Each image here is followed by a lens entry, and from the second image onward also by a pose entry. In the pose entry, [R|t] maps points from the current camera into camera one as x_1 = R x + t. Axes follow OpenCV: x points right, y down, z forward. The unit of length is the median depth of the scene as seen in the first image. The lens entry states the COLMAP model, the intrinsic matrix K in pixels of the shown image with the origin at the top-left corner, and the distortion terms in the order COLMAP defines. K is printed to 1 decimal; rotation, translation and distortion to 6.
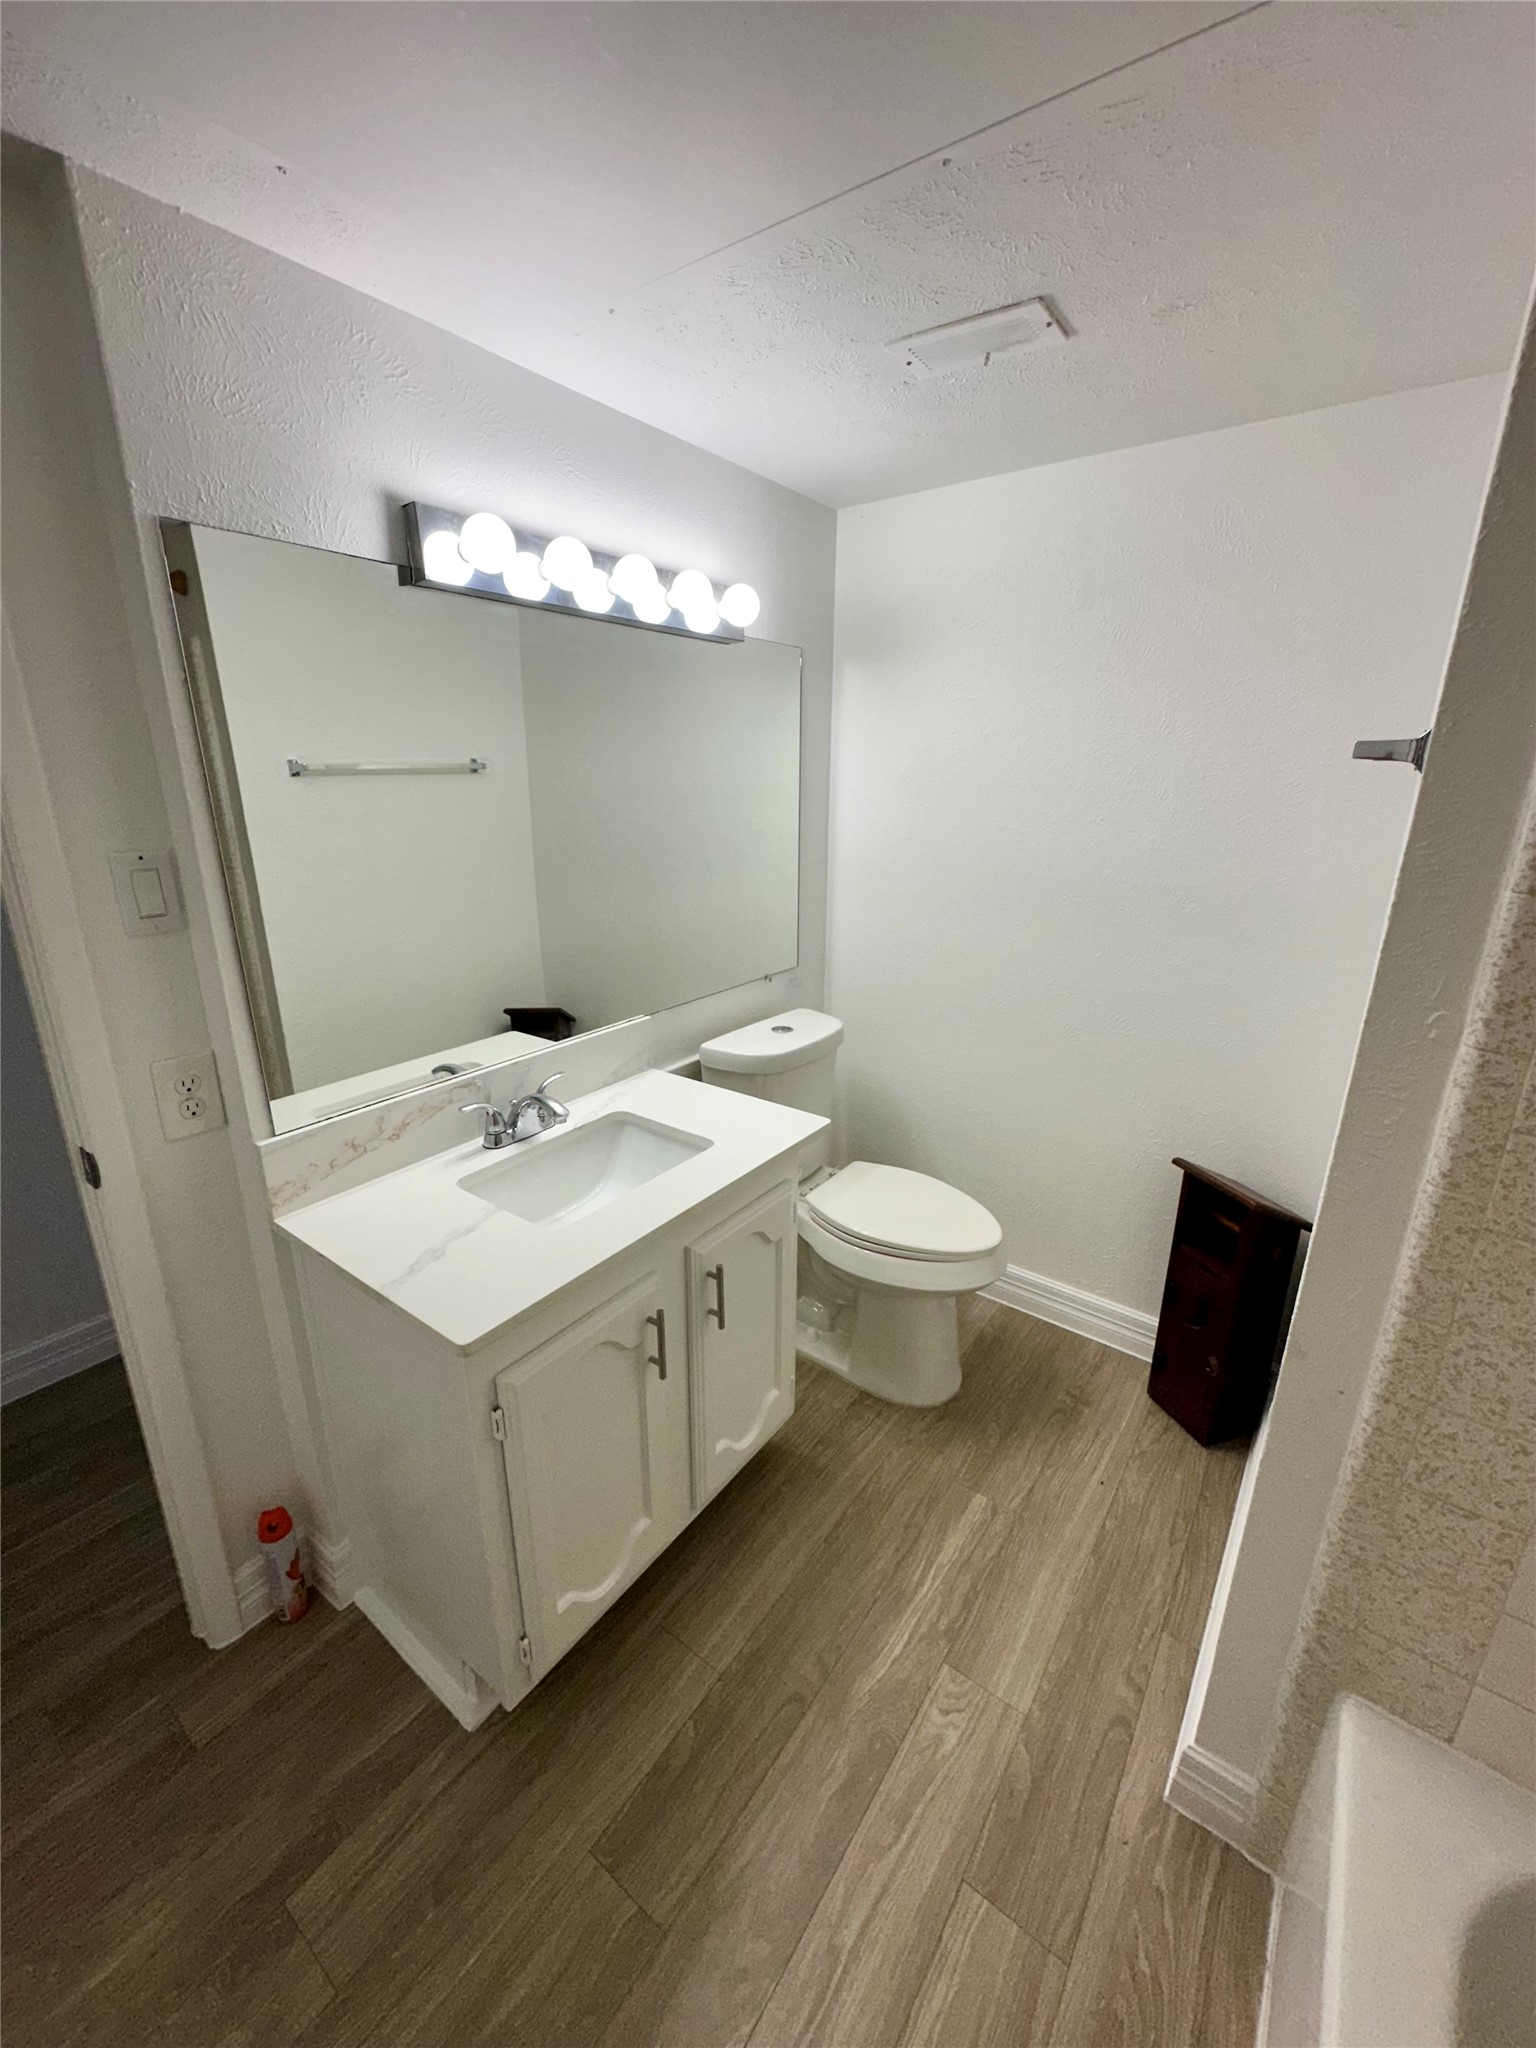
lens RADIAL K [[821.2, 0, 759.7], [0, 821.2, 1020.7], [0, 0, 1]] dist [-0.004200, 0.001003]
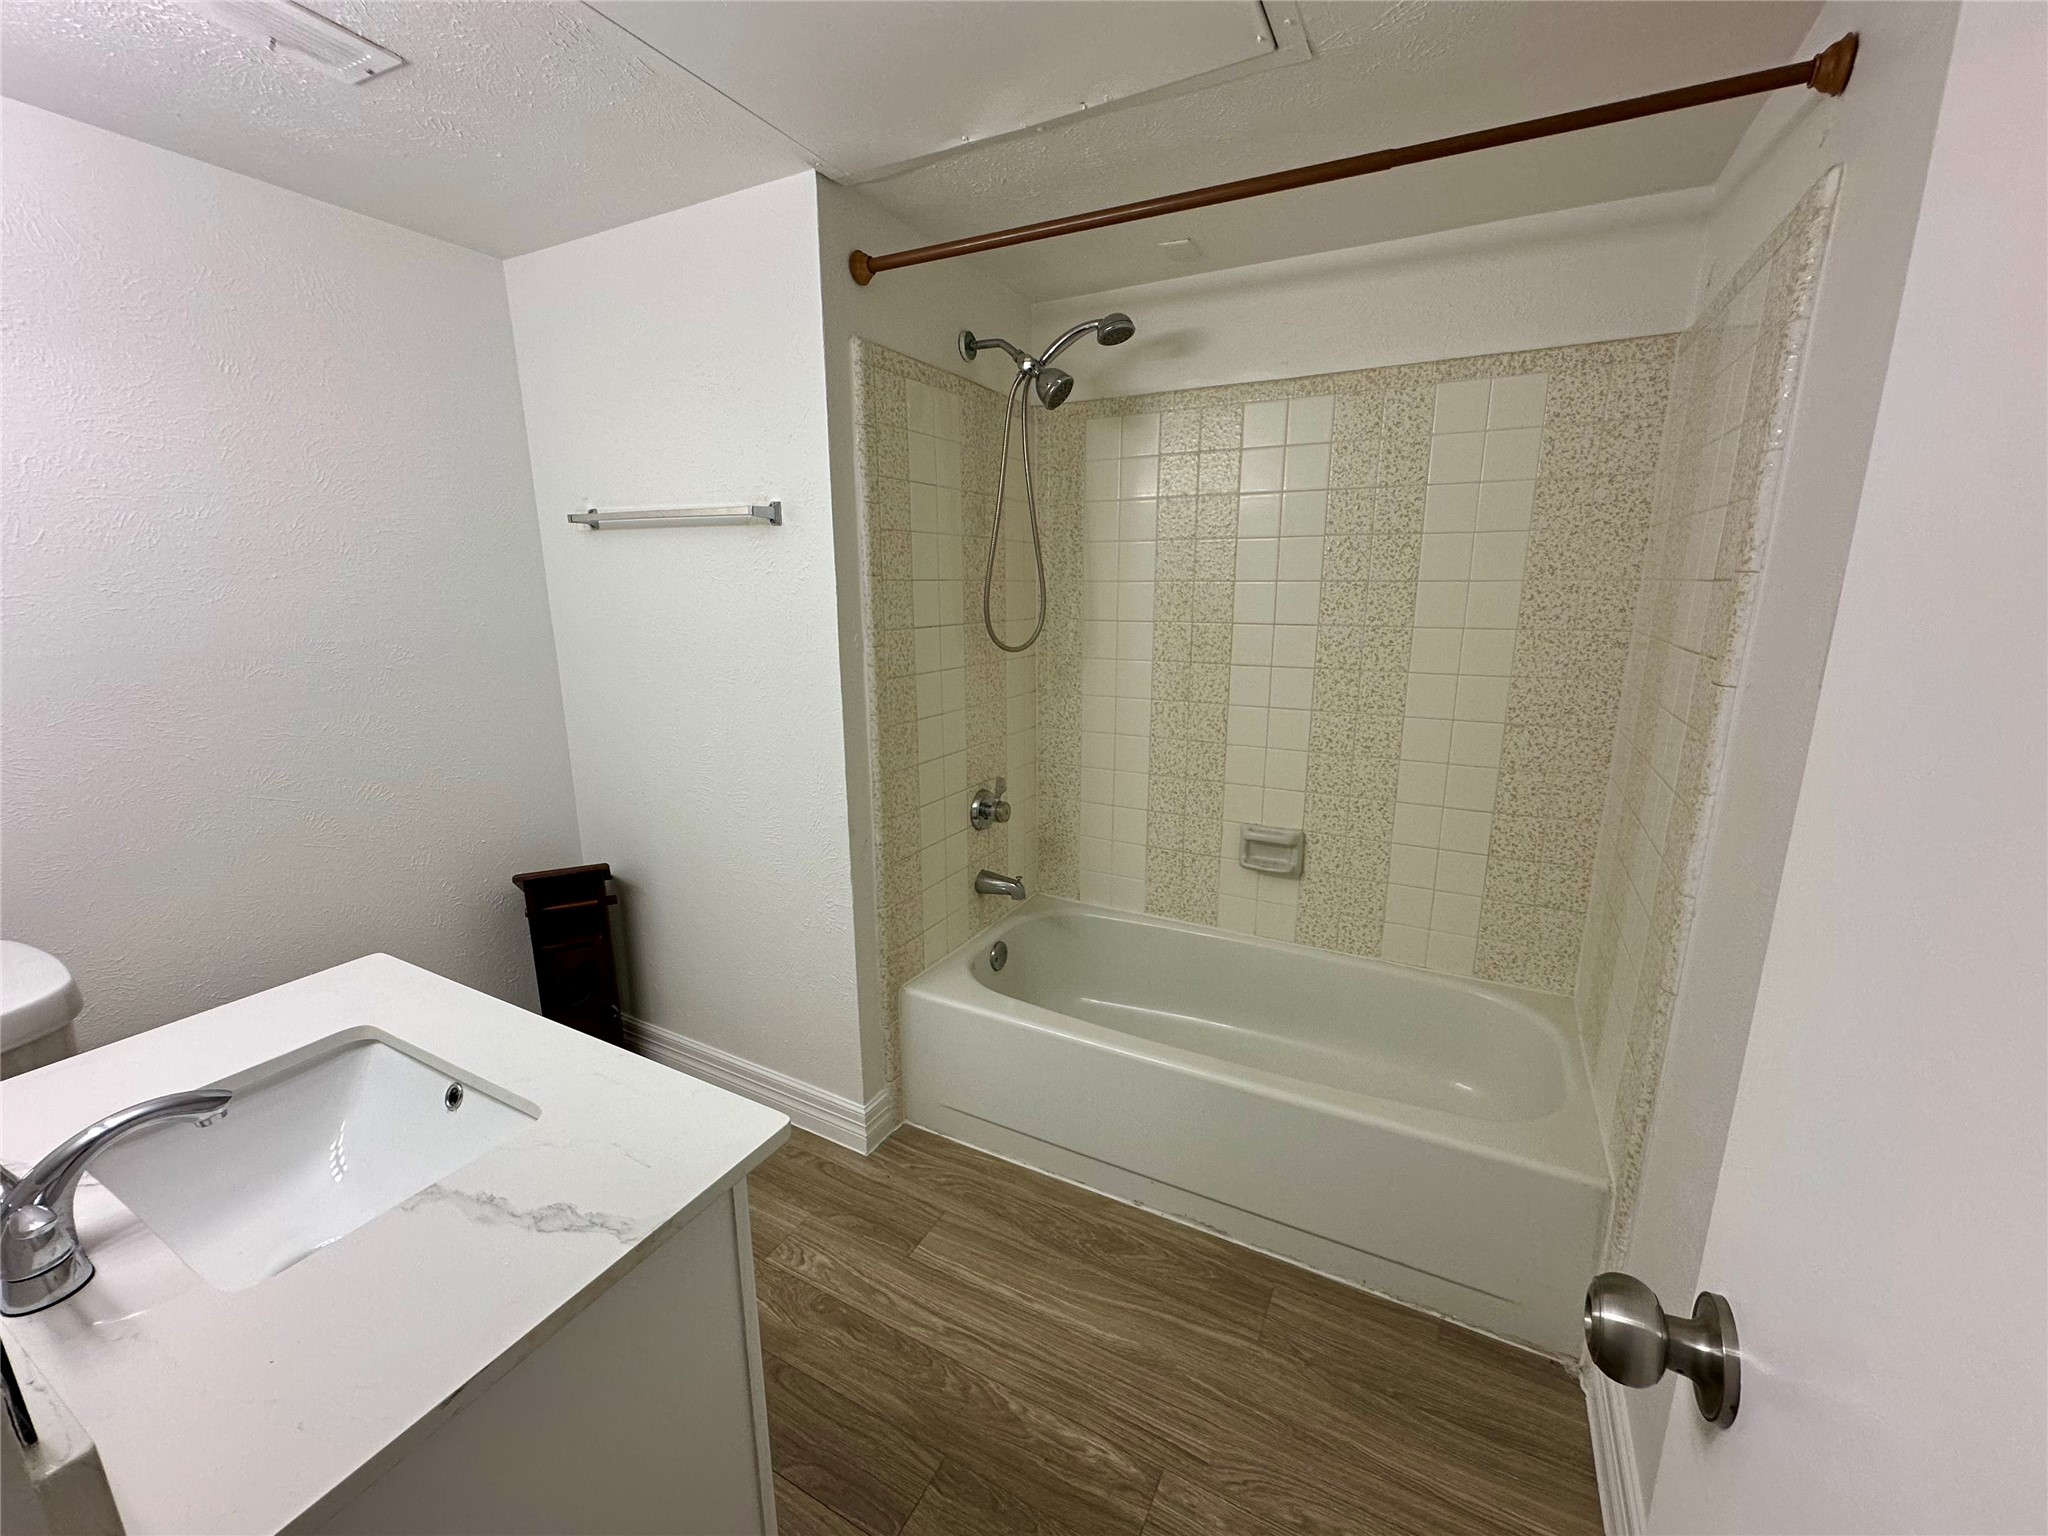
lens RADIAL K [[821.2, 0, 1019.3], [0, 821.2, 771.7], [0, 0, 1]] dist [-0.004200, 0.001003]
pose [[-0.147002, -0.225114, 0.963179, -0.983236], [0.293126, 0.920103, 0.259784, -0.081194], [-0.944705, 0.320522, -0.069270, 0.611693]]
